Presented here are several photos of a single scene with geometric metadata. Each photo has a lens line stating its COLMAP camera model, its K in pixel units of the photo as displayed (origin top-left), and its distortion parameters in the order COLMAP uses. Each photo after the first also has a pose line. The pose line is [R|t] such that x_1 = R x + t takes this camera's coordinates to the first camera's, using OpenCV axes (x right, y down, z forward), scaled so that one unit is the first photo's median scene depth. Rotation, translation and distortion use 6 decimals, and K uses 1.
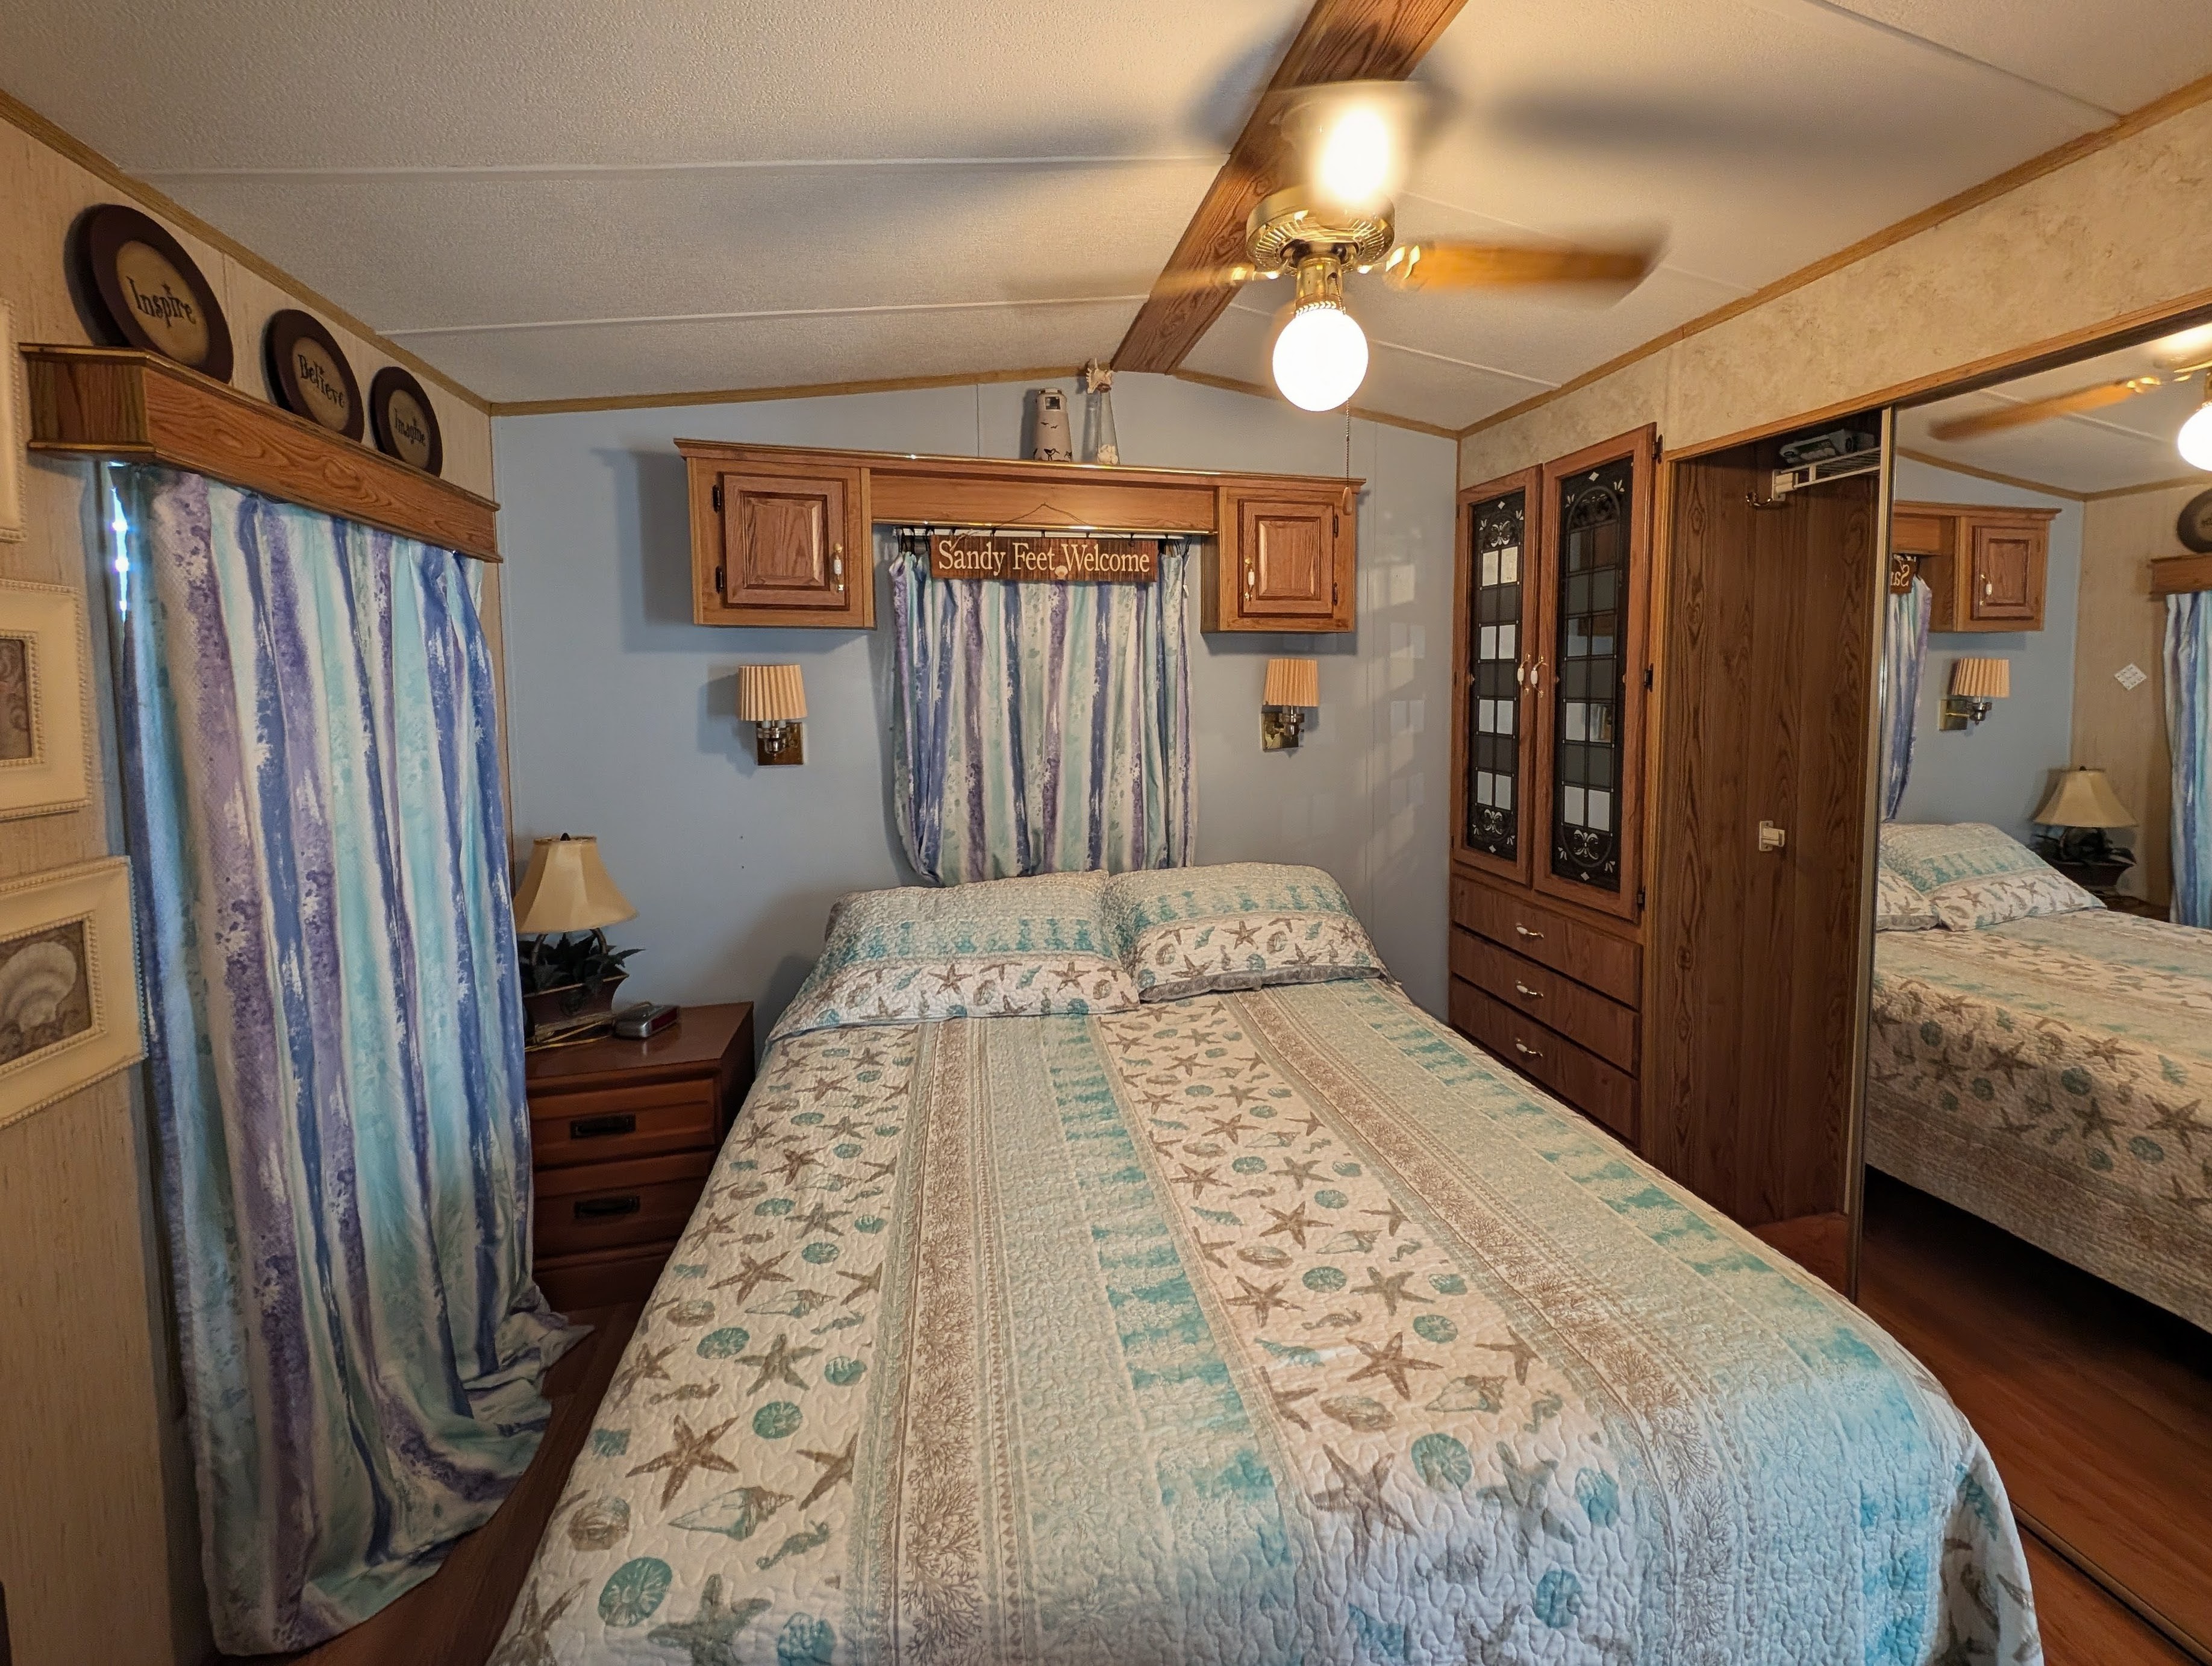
lens RADIAL K [[909.8, 0, 1164.8], [0, 909.8, 743.4], [0, 0, 1]] dist [0.011083, -0.007209]
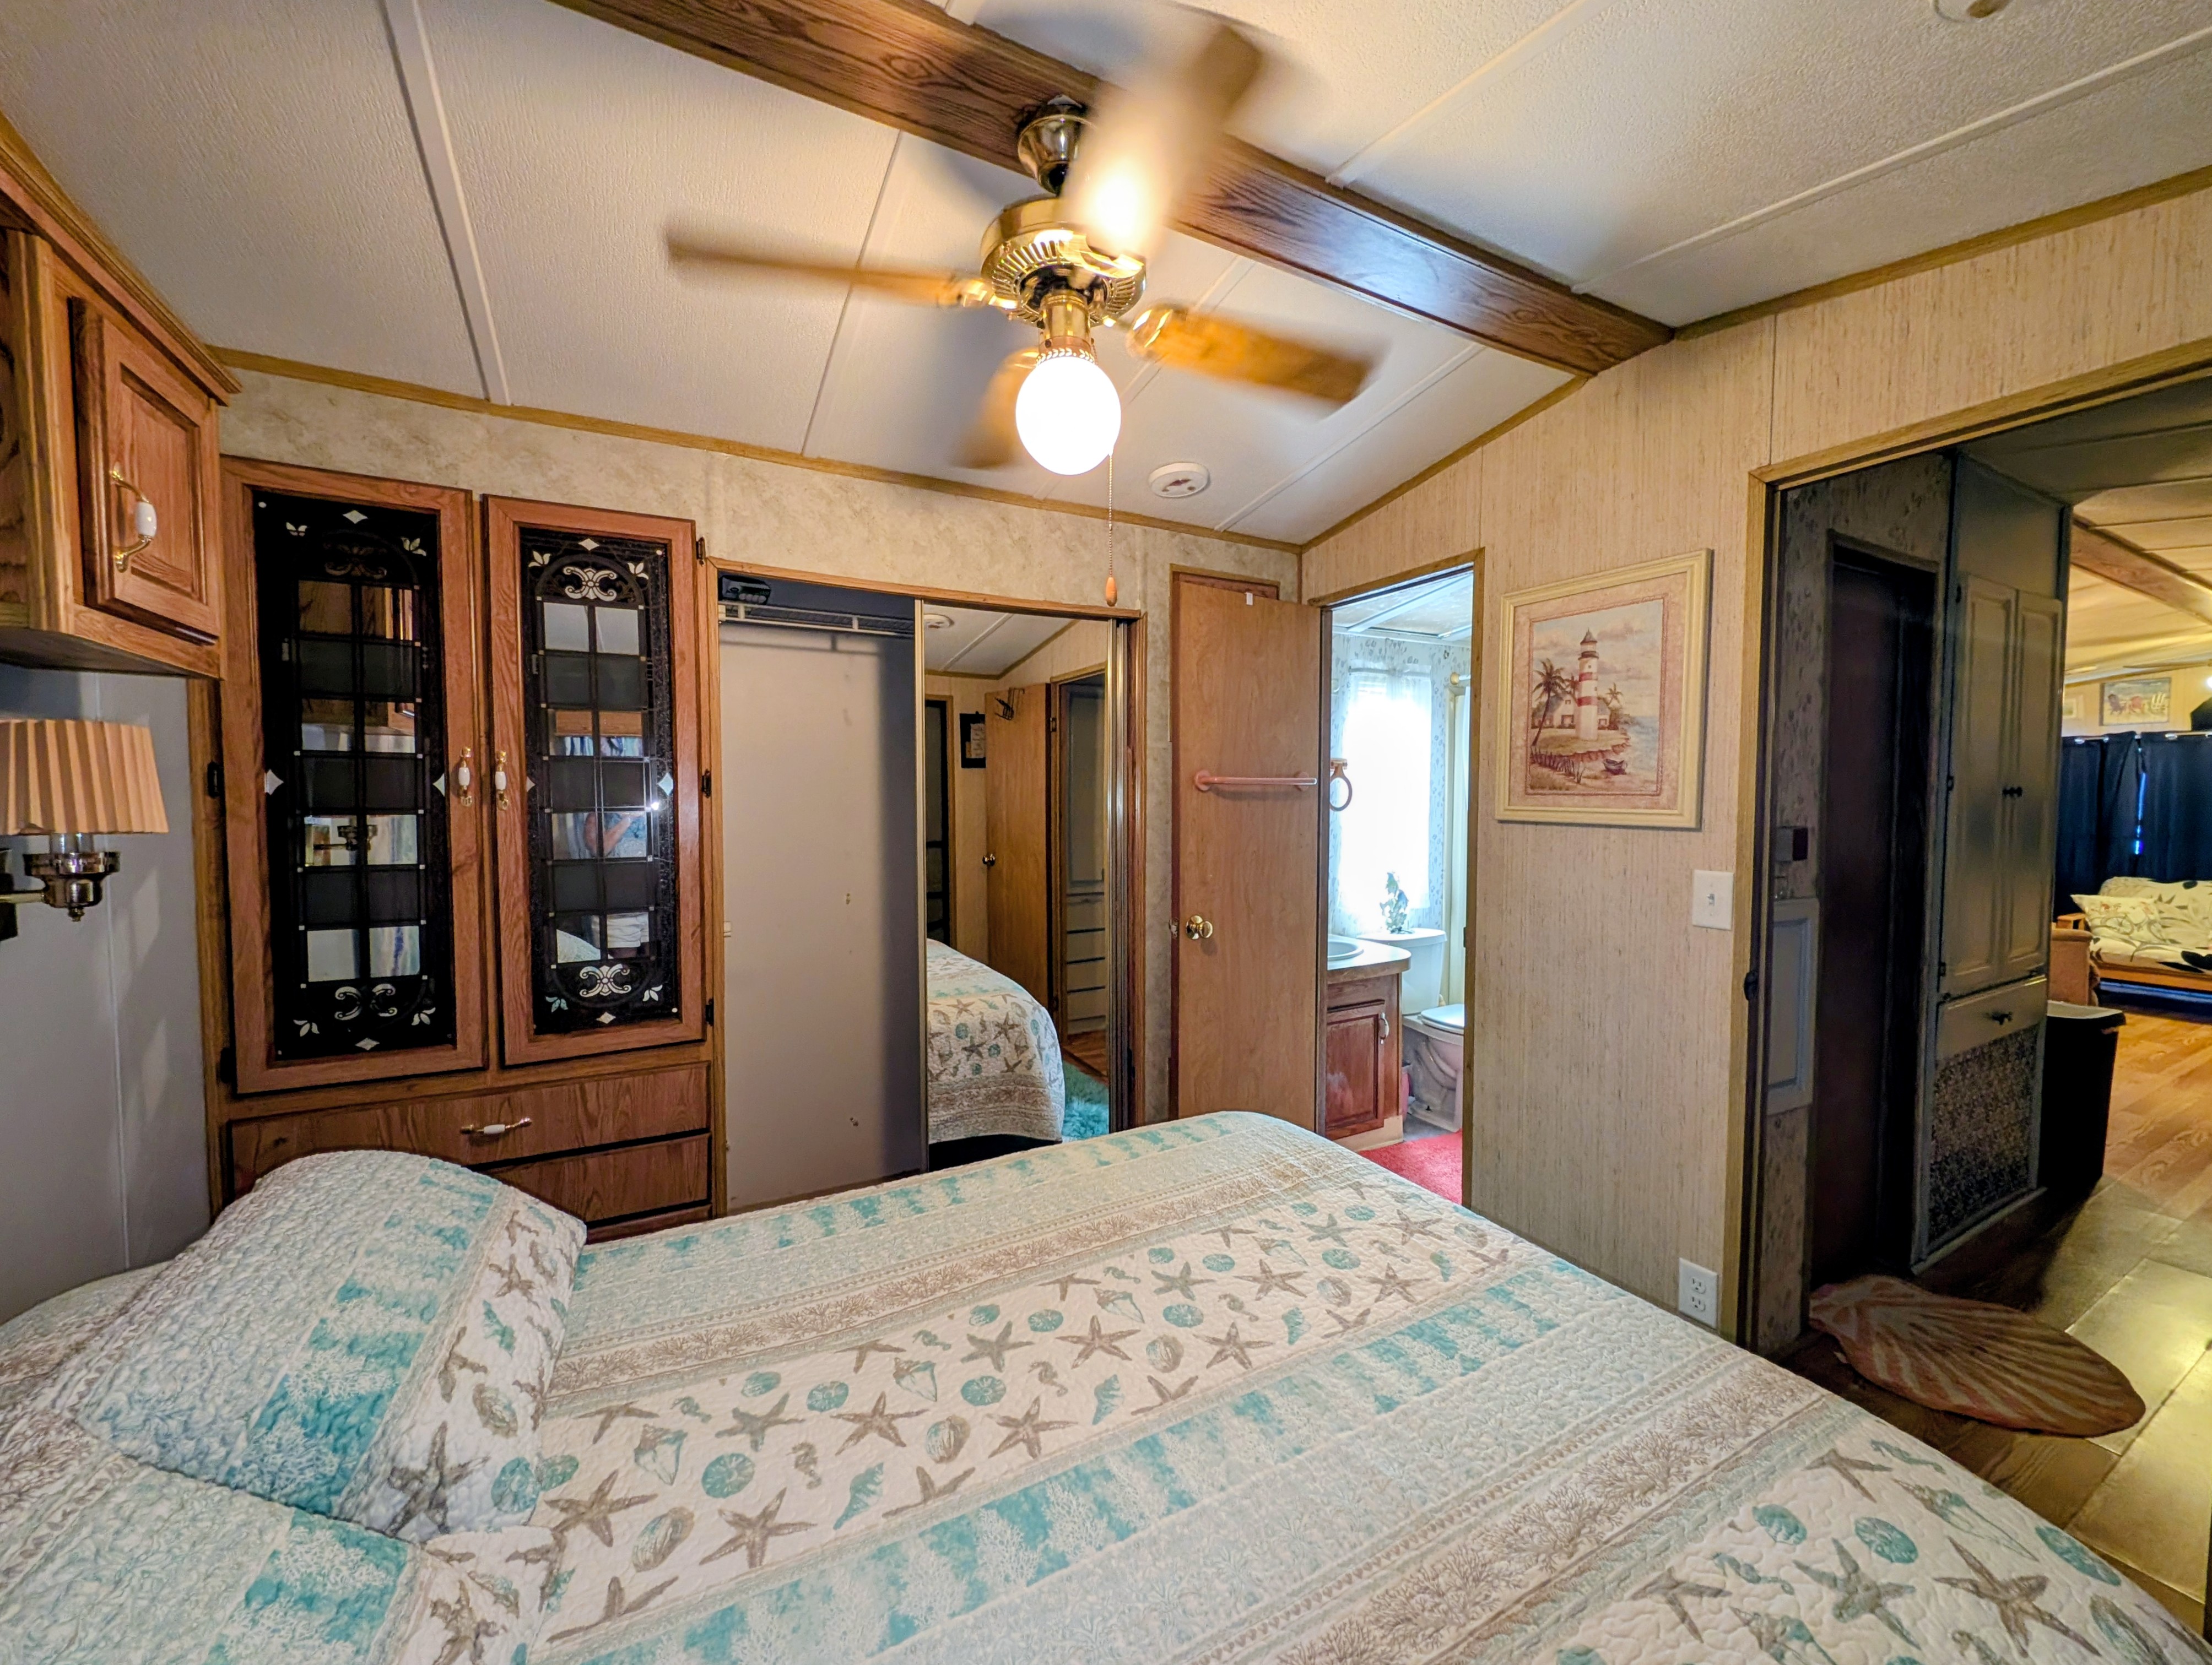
lens RADIAL K [[839.8, 0, 1099.1], [0, 839.8, 834.3], [0, 0, 1]] dist [0.014738, -0.008516]
pose [[-0.229905, -0.036691, 0.972521, -0.411926], [0.070387, 0.996045, 0.054218, -0.035019], [-0.970664, 0.080918, -0.226413, 0.751084]]
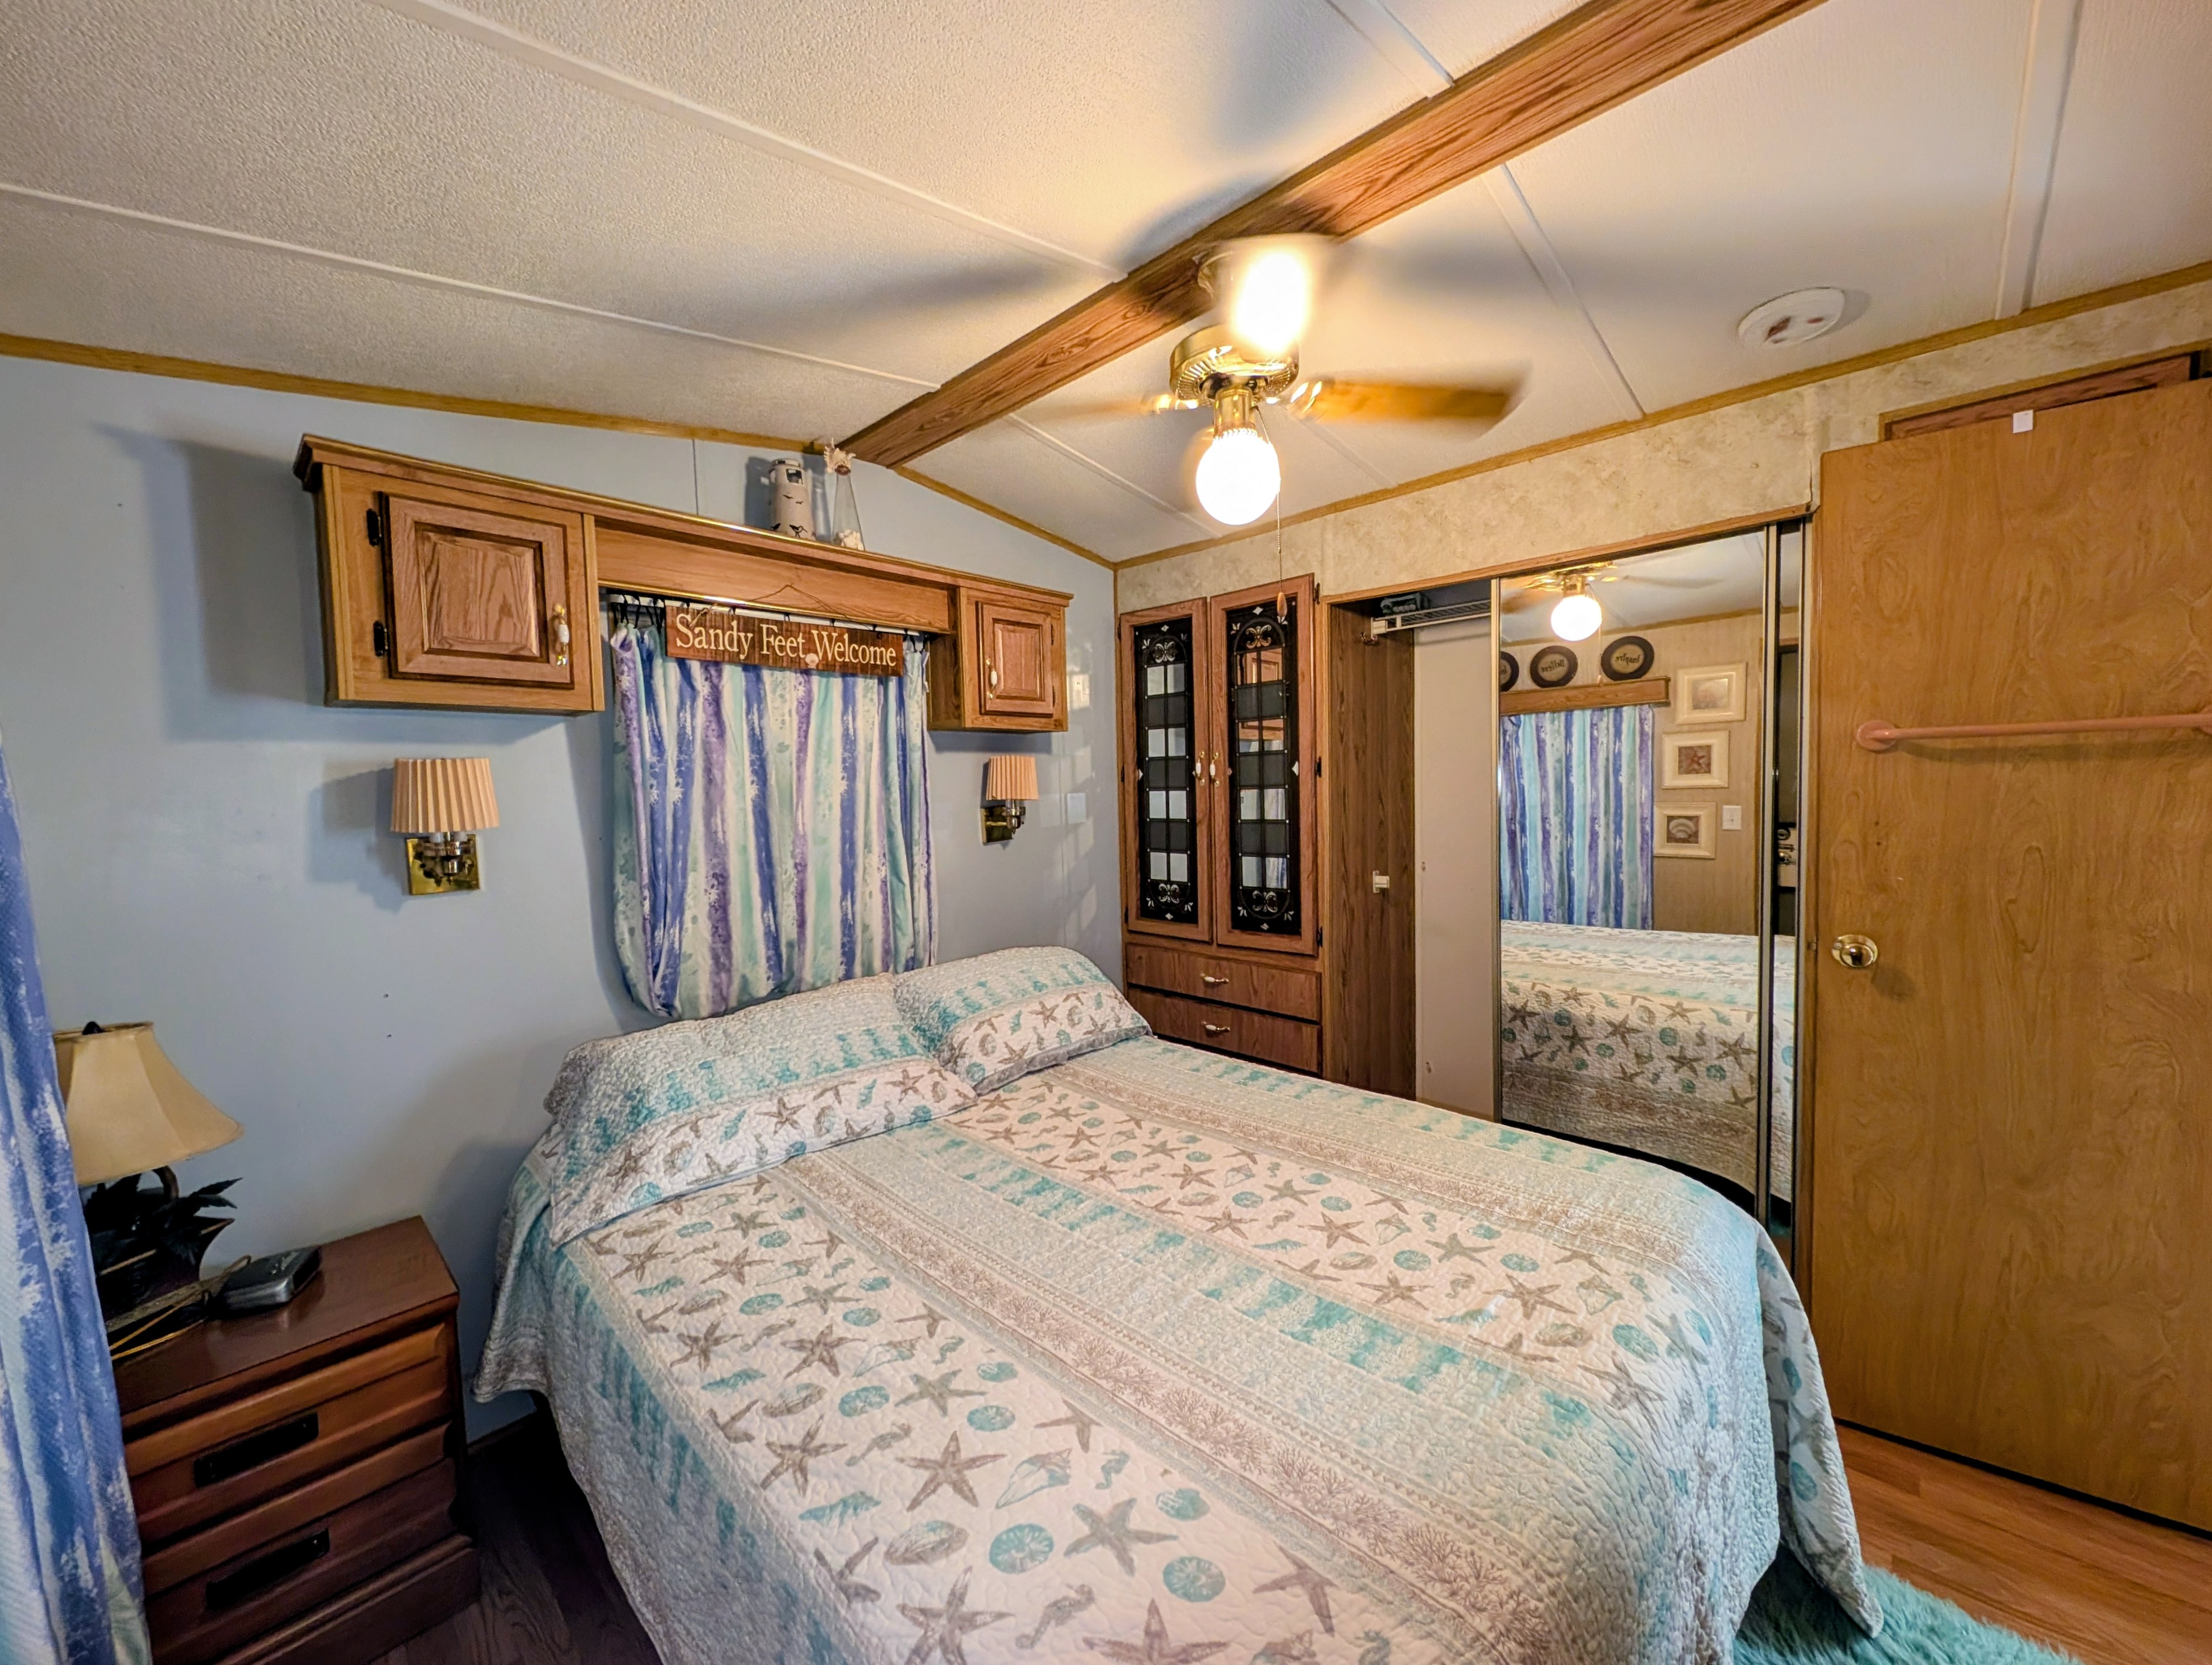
lens RADIAL K [[839.8, 0, 1099.1], [0, 839.8, 834.3], [0, 0, 1]] dist [0.014738, -0.008516]
pose [[0.851871, -0.046867, 0.521651, -0.346579], [0.058065, 0.998300, -0.005131, 0.011481], [-0.520524, 0.034660, 0.853143, 0.130447]]
